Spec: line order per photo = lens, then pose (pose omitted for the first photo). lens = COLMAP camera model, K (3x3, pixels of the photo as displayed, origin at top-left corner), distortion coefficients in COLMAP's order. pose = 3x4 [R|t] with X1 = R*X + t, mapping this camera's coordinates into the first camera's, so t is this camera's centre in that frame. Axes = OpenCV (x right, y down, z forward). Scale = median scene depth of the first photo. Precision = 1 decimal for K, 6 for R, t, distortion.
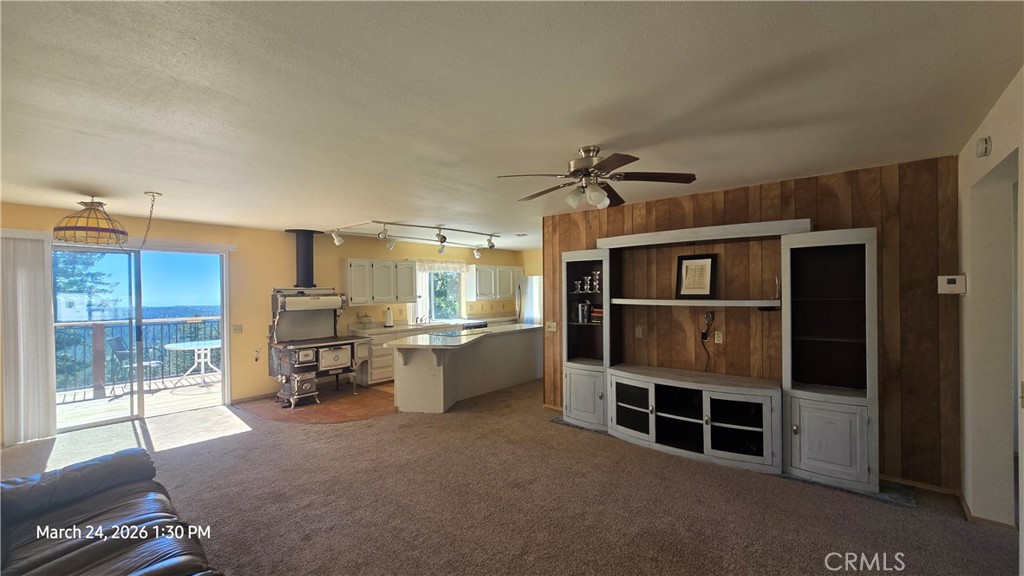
lens RADIAL K [[418.6, 0, 512.0], [0, 418.6, 288.0], [0, 0, 1]] dist [0.000713, -0.000127]
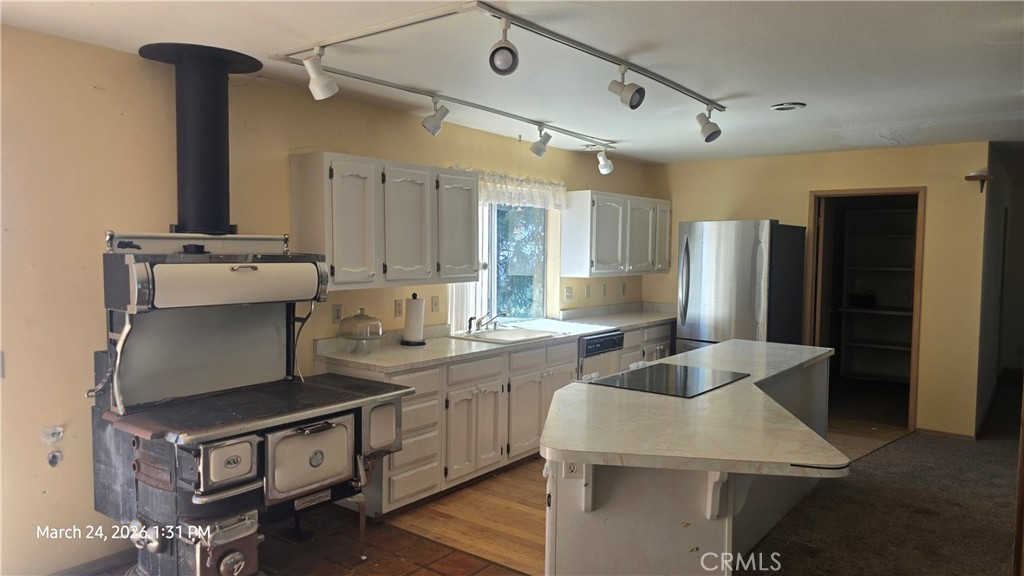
lens RADIAL K [[688.2, 0, 518.0], [0, 688.2, 291.5], [0, 0, 1]] dist [0.065661, -0.061940]
pose [[0.998380, 0.019902, 0.053298, -0.275957], [-0.023273, 0.997716, 0.063406, 0.003711], [-0.051914, -0.064544, 0.996564, 0.439898]]
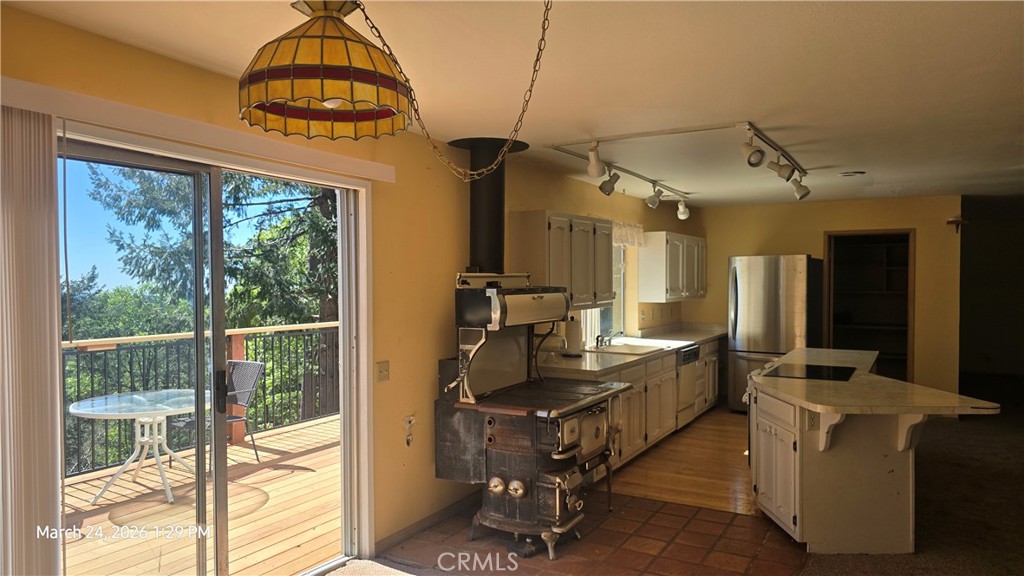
lens RADIAL K [[683.4, 0, 527.6], [0, 683.4, 294.4], [0, 0, 1]] dist [0.027451, -0.002373]
pose [[0.982865, 0.005504, 0.184243, -0.581865], [-0.010009, 0.999673, 0.023531, 0.004462], [-0.184054, -0.024972, 0.982599, 0.281134]]
